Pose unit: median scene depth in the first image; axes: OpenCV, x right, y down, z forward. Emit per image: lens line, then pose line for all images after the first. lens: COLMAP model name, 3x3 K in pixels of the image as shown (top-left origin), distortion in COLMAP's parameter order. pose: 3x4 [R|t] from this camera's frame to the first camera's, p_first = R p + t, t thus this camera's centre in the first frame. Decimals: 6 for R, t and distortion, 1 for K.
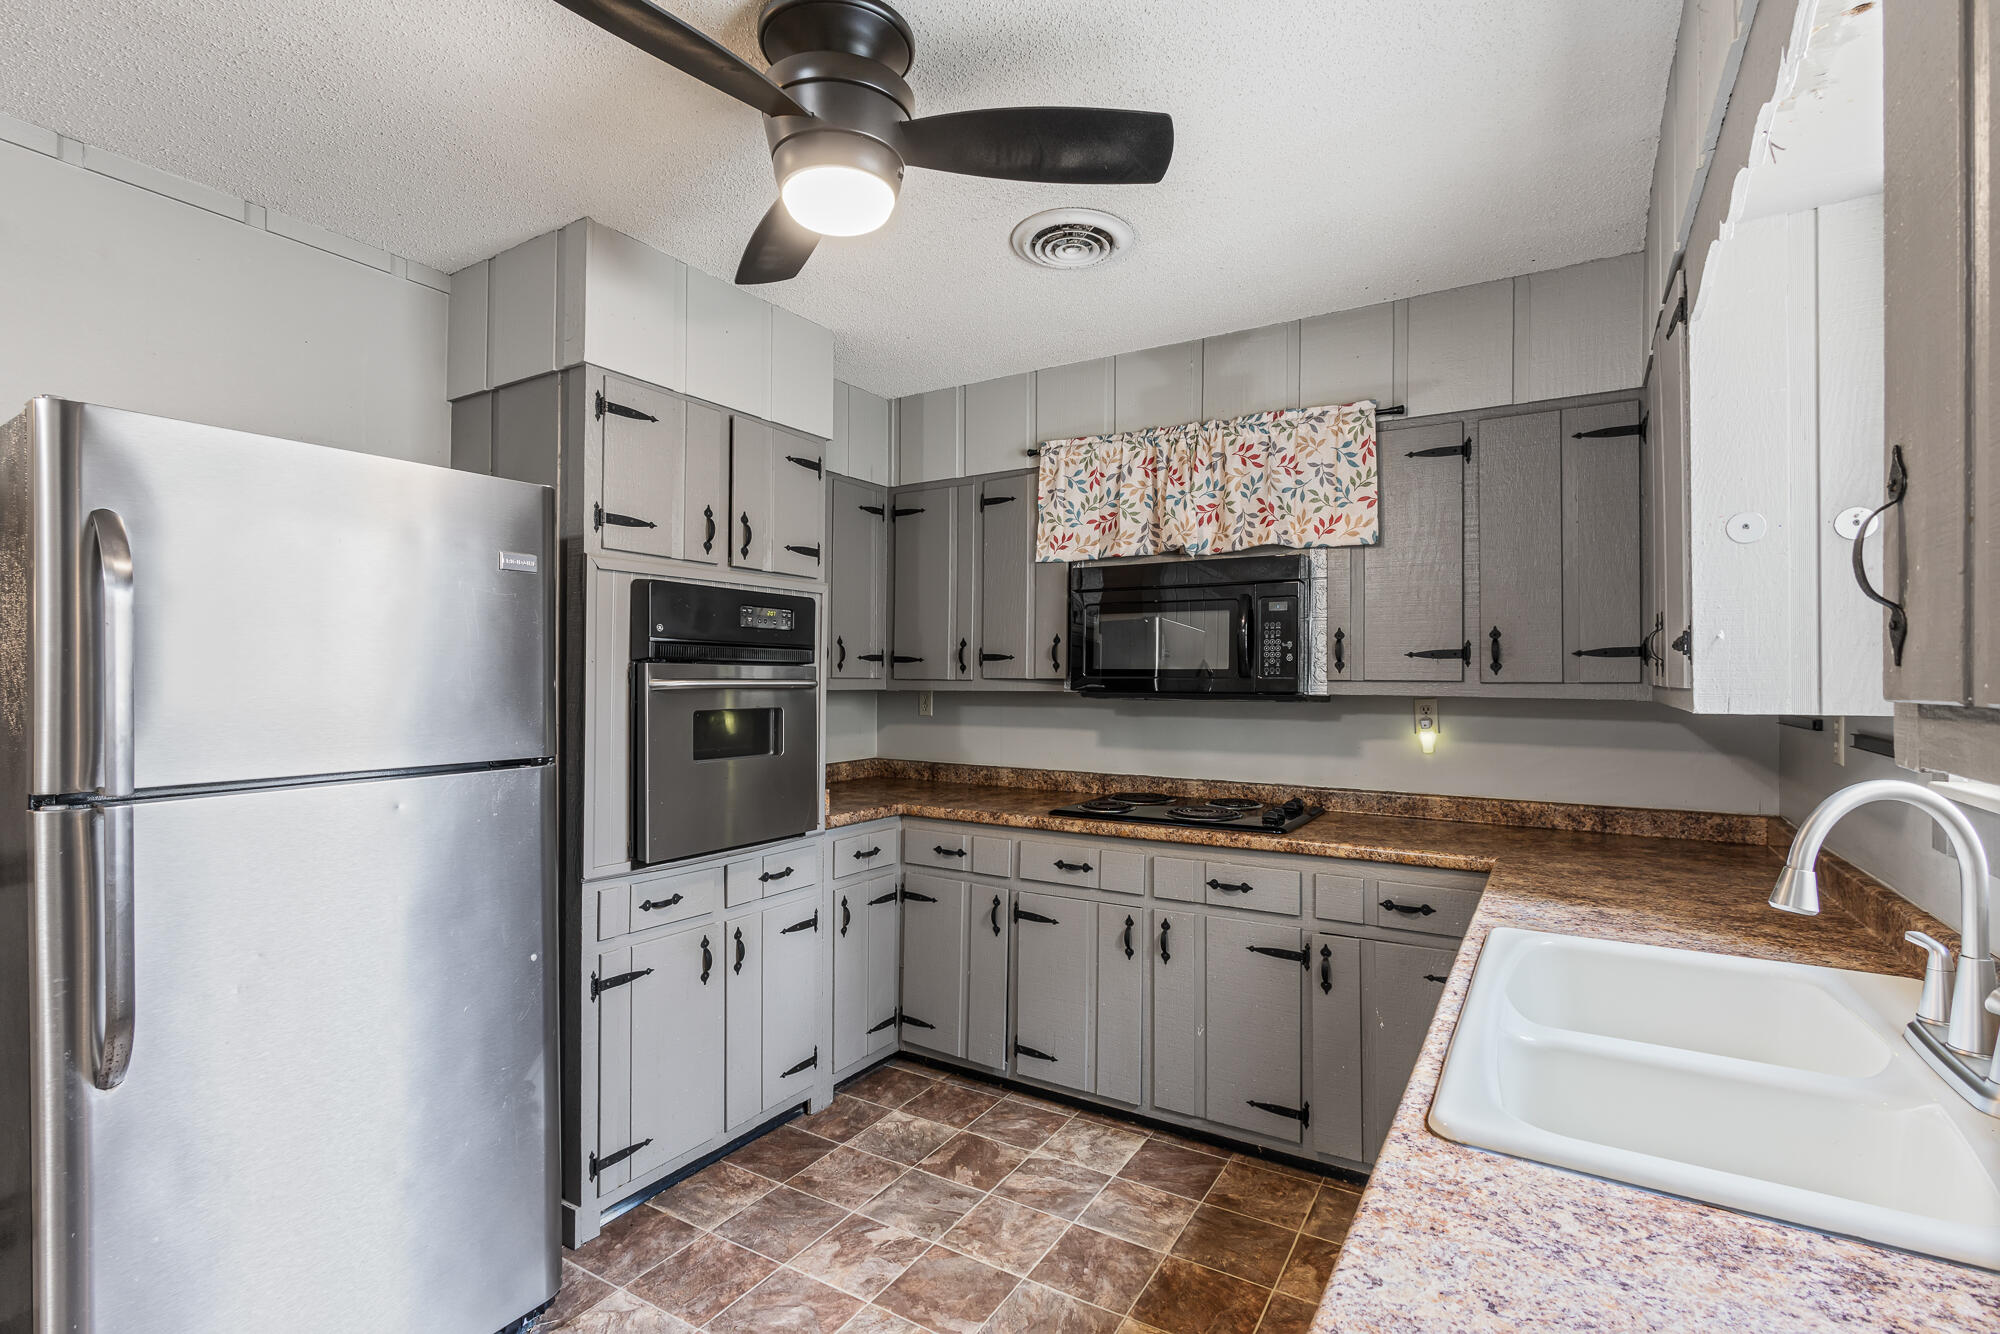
lens RADIAL K [[936.3, 0, 1000.5], [0, 936.3, 675.7], [0, 0, 1]] dist [-0.002940, 0.000813]
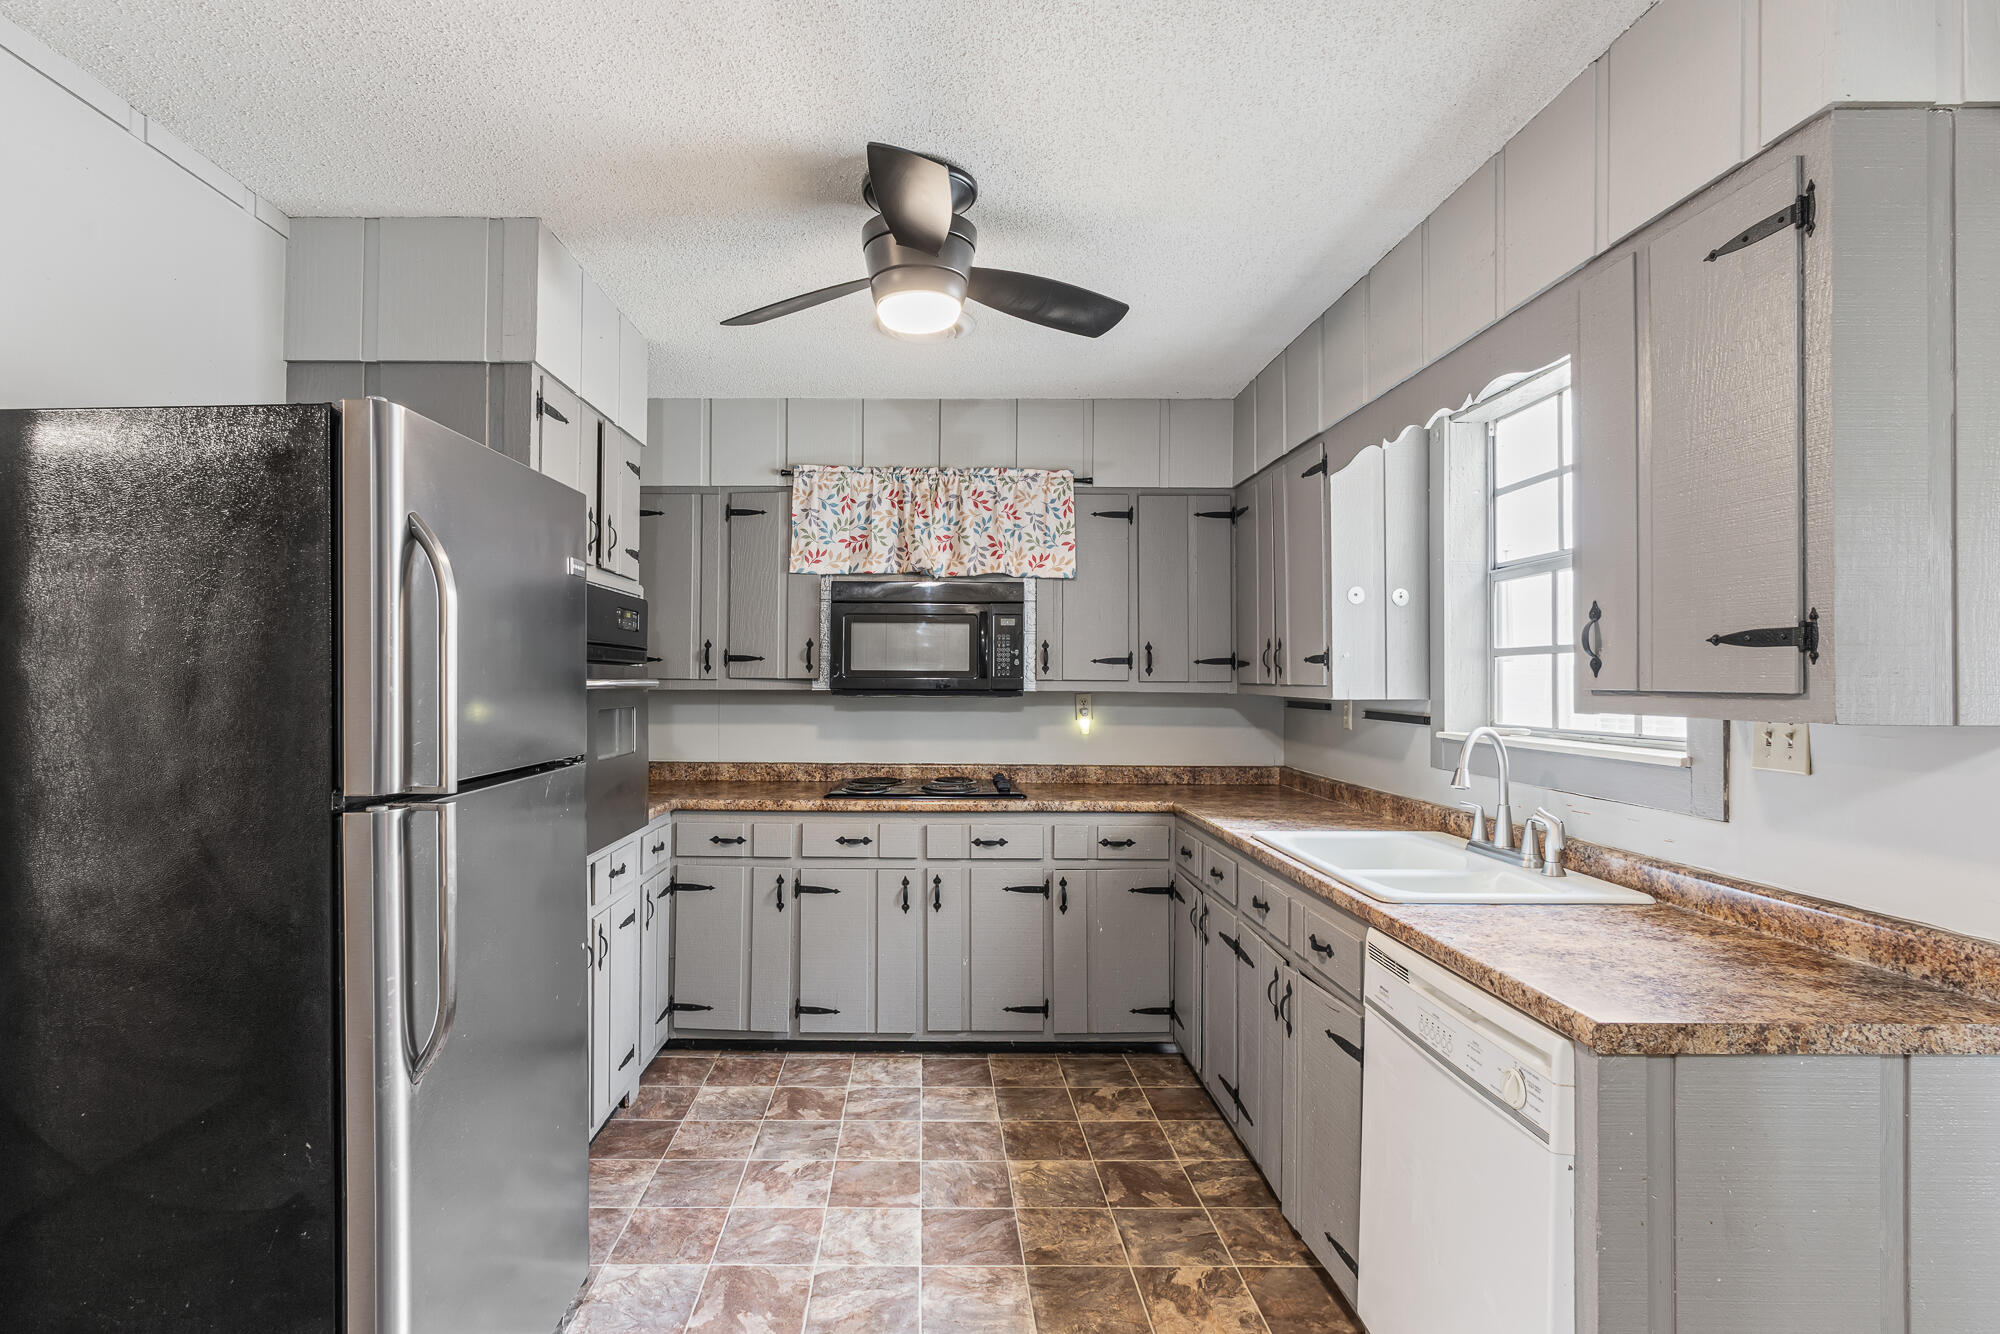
lens RADIAL K [[989.7, 0, 964.4], [0, 989.7, 669.7], [0, 0, 1]] dist [0.002071, 0.001699]
pose [[0.842639, 0.005060, 0.538454, -0.475291], [-0.002947, 0.999984, -0.004785, -0.002429], [-0.538470, 0.002445, 0.842641, -0.106185]]
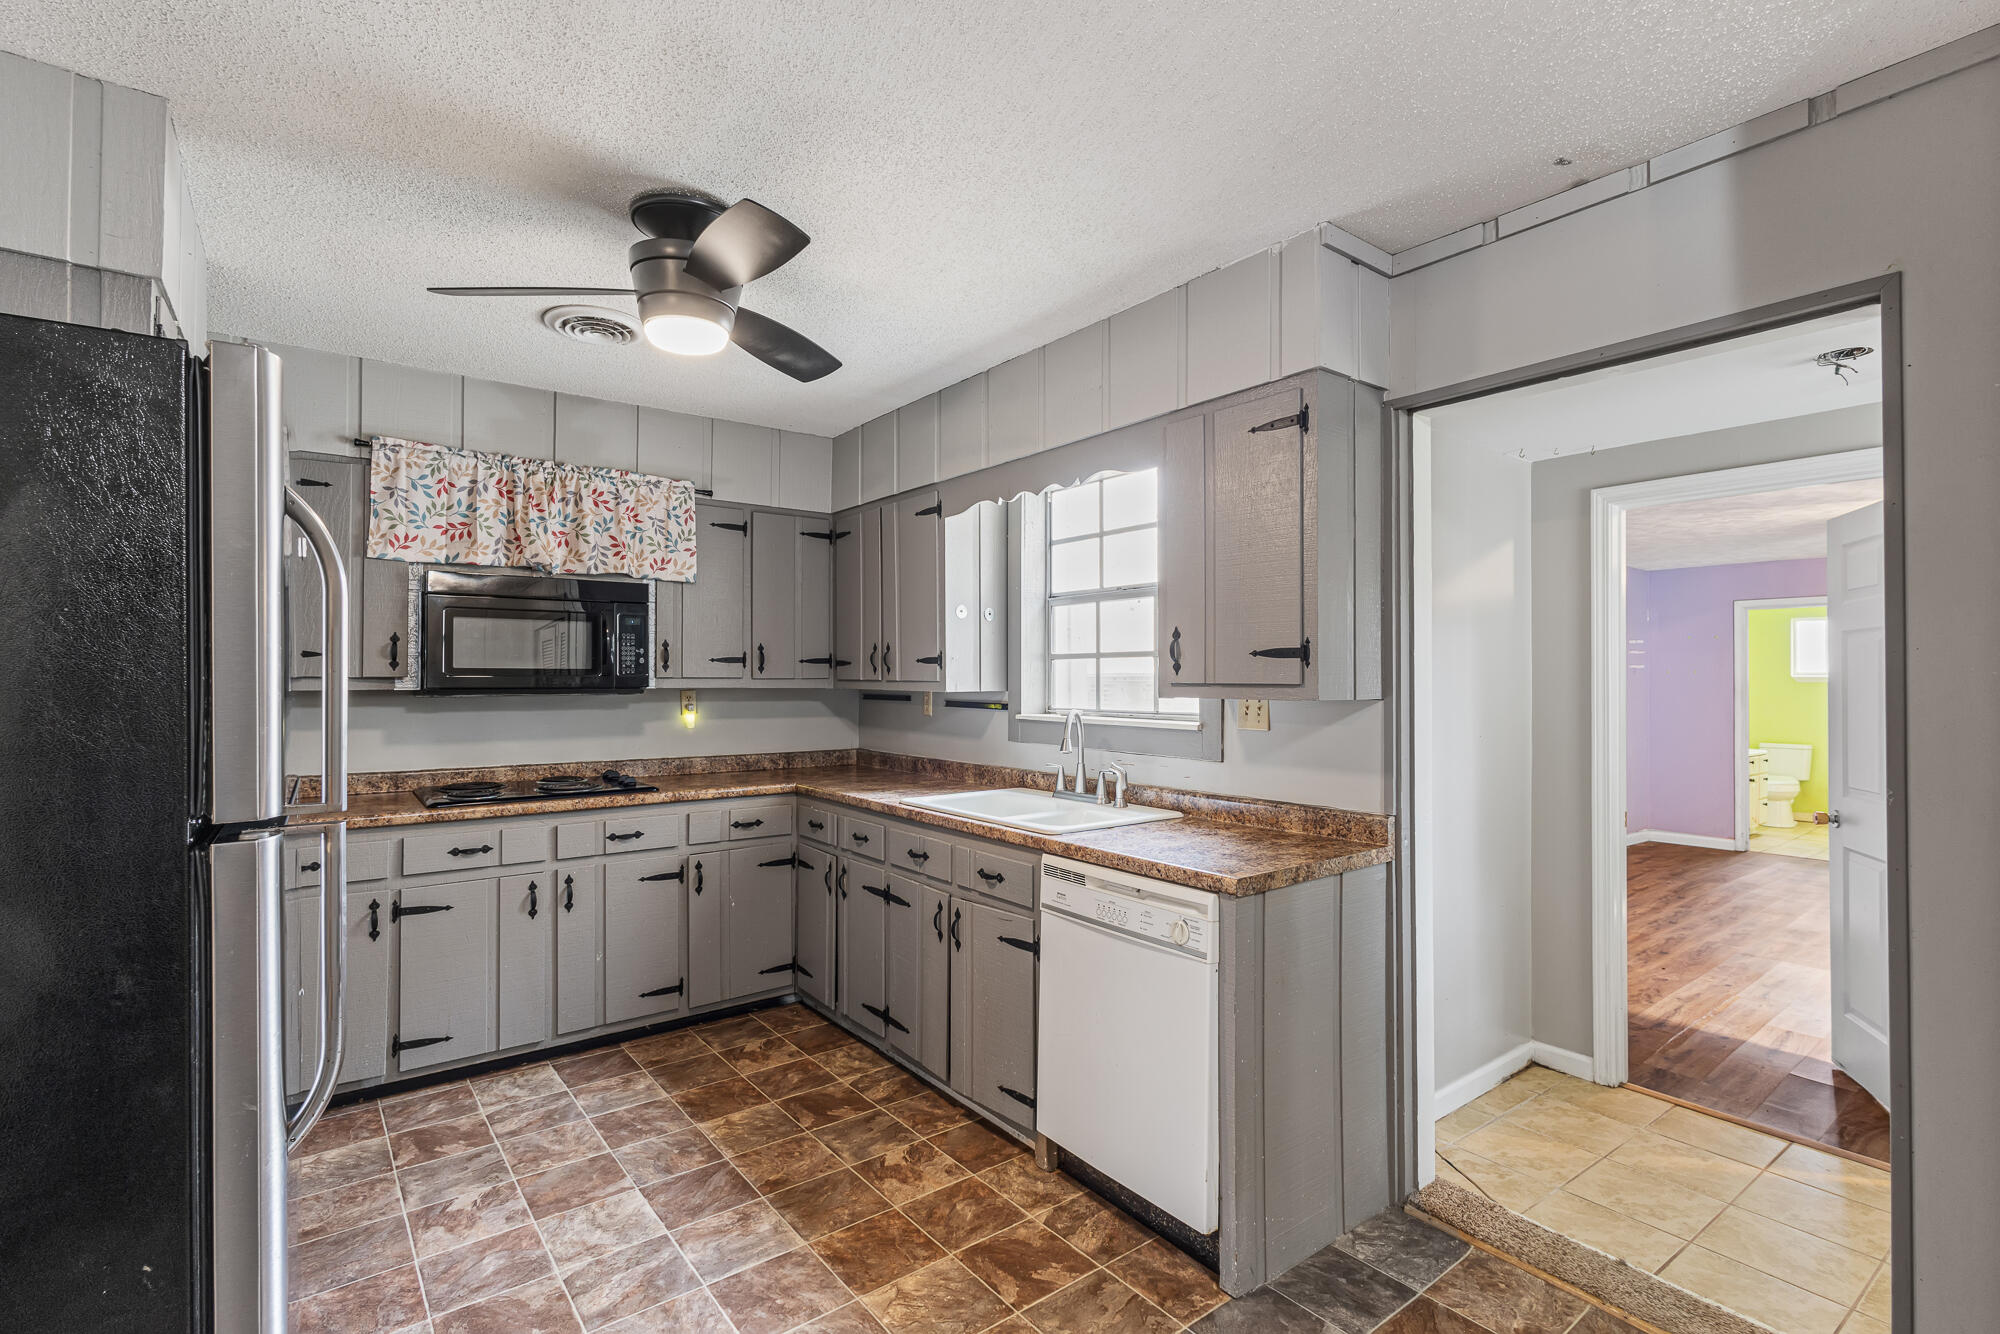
lens RADIAL K [[905.4, 0, 1045.5], [0, 905.4, 665.4], [0, 0, 1]] dist [0.000906, 0.007880]
pose [[0.336723, 0.008248, 0.941568, -0.699017], [-0.002611, 0.999966, -0.007826, -0.004059], [-0.941600, 0.000177, 0.336733, 0.023174]]
